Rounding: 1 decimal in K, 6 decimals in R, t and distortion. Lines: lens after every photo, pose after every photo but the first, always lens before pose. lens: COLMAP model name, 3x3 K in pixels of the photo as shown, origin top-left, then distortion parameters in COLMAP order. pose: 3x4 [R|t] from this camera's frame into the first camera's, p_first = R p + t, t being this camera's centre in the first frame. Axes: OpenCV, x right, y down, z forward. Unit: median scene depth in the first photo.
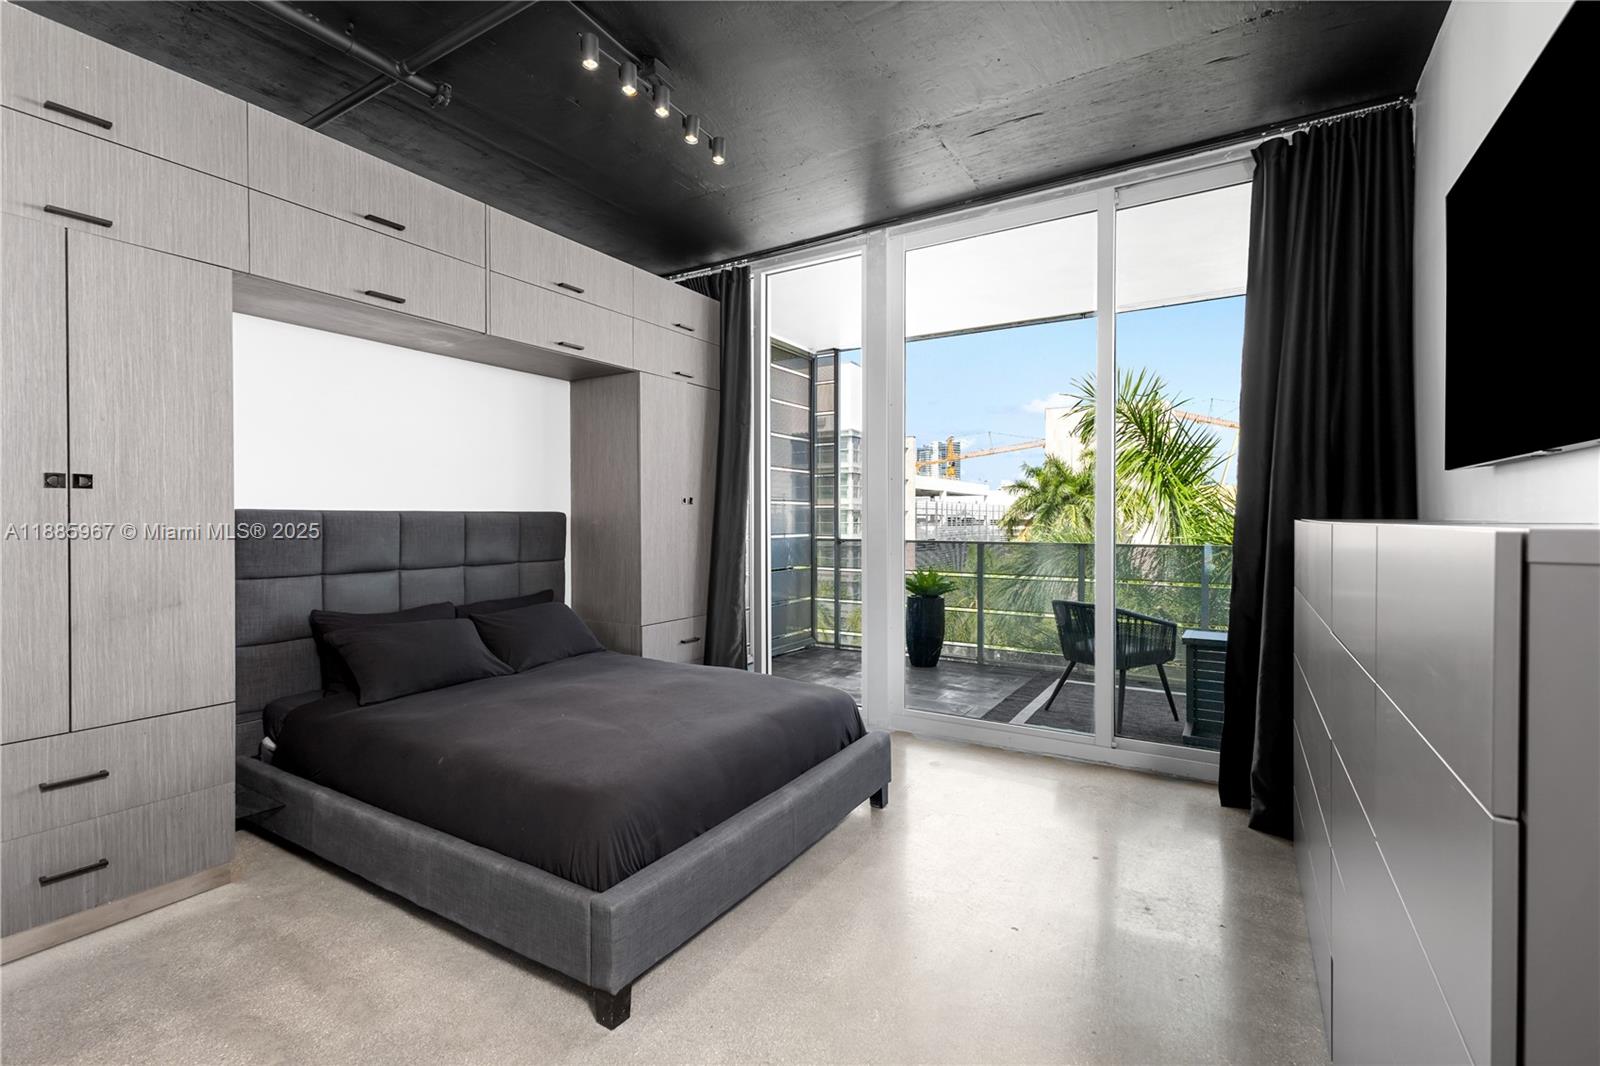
lens RADIAL K [[695.4, 0, 806.6], [0, 695.4, 522.2], [0, 0, 1]] dist [0.000326, 0.000053]
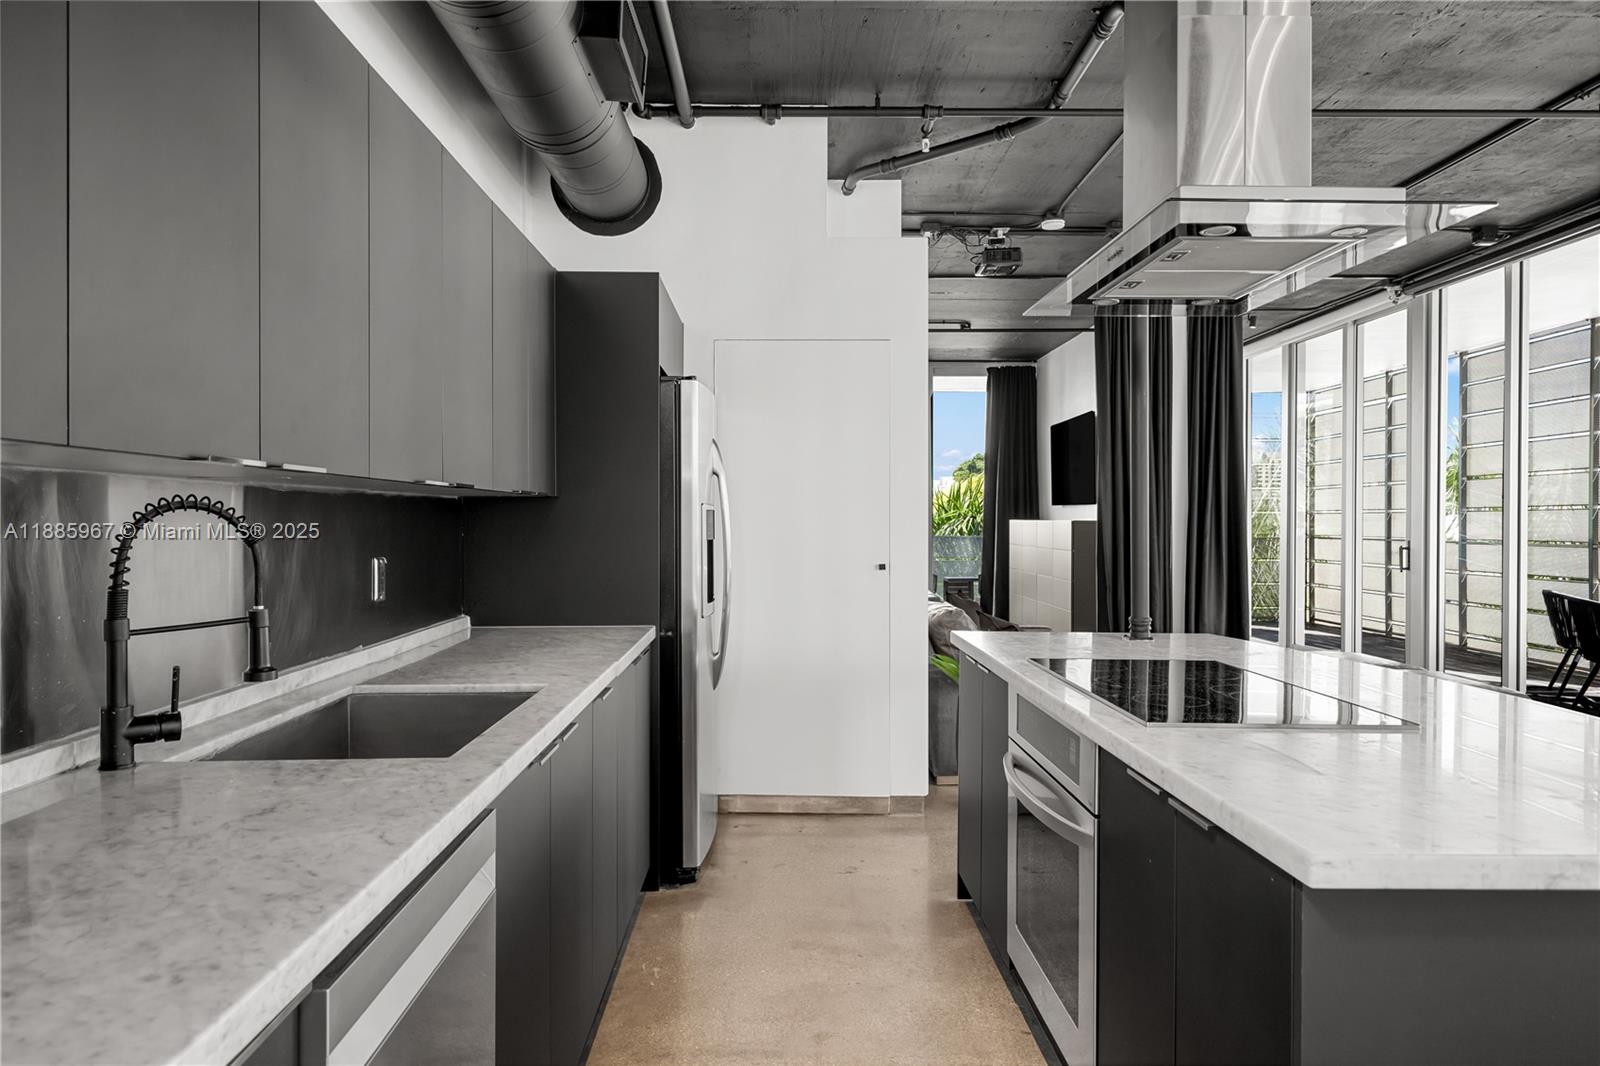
lens RADIAL K [[1084.1, 0, 800.0], [0, 1084.1, 533.0], [0, 0, 1]] dist [0.008877, 0.001525]
pose [[0.839023, -0.005582, 0.544068, -1.706057], [0.002037, 0.999973, 0.007118, 0.010098], [-0.544092, -0.004864, 0.839011, -1.579633]]
